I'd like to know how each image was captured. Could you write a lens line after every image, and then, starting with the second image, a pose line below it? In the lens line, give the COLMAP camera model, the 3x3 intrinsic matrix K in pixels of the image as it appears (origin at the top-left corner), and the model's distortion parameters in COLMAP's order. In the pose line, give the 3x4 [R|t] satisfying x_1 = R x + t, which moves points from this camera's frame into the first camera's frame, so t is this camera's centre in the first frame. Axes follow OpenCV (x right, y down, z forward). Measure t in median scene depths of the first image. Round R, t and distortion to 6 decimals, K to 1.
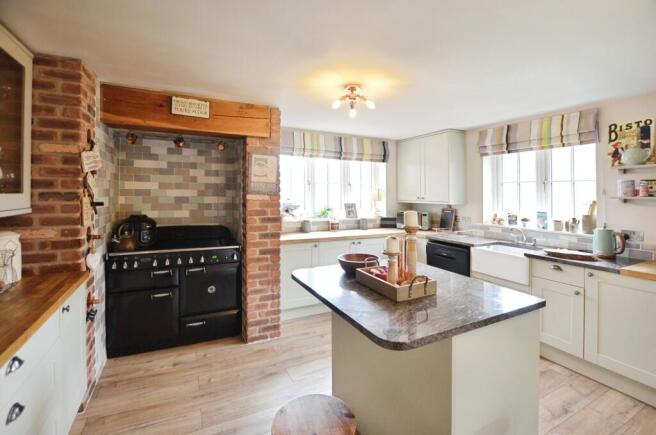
lens RADIAL K [[296.6, 0, 328.6], [0, 296.6, 190.7], [0, 0, 1]] dist [-0.021057, 0.002385]
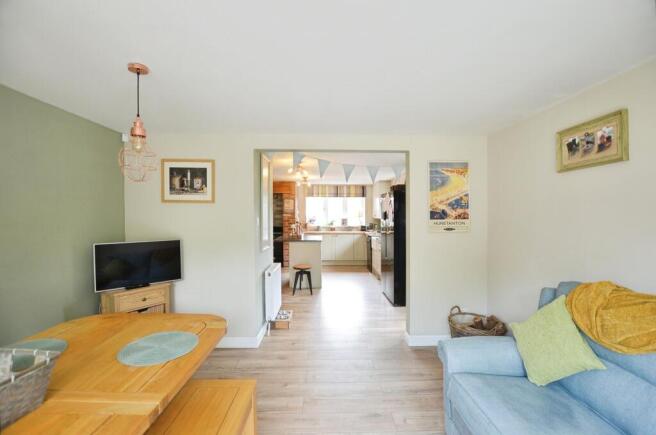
lens RADIAL K [[296.6, 0, 329.4], [0, 296.6, 217.7], [0, 0, 1]] dist [-0.021057, 0.002385]
pose [[0.890601, -0.008155, -0.454713, 1.266551], [0.013545, 0.999871, 0.008598, 0.026338], [0.454584, -0.013816, 0.890597, -1.180630]]
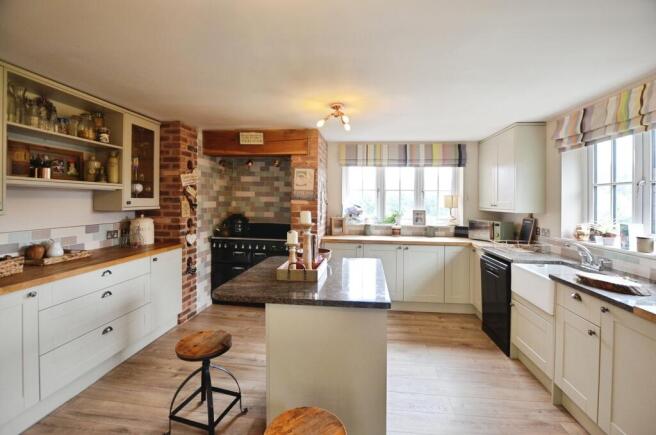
lens RADIAL K [[296.6, 0, 341.1], [0, 296.6, 202.4], [0, 0, 1]] dist [-0.021057, 0.002385]
pose [[0.838062, 0.003165, -0.545567, 0.559230], [0.000779, 0.999975, 0.006999, 0.013328], [0.545575, -0.006291, 0.838038, 0.034443]]
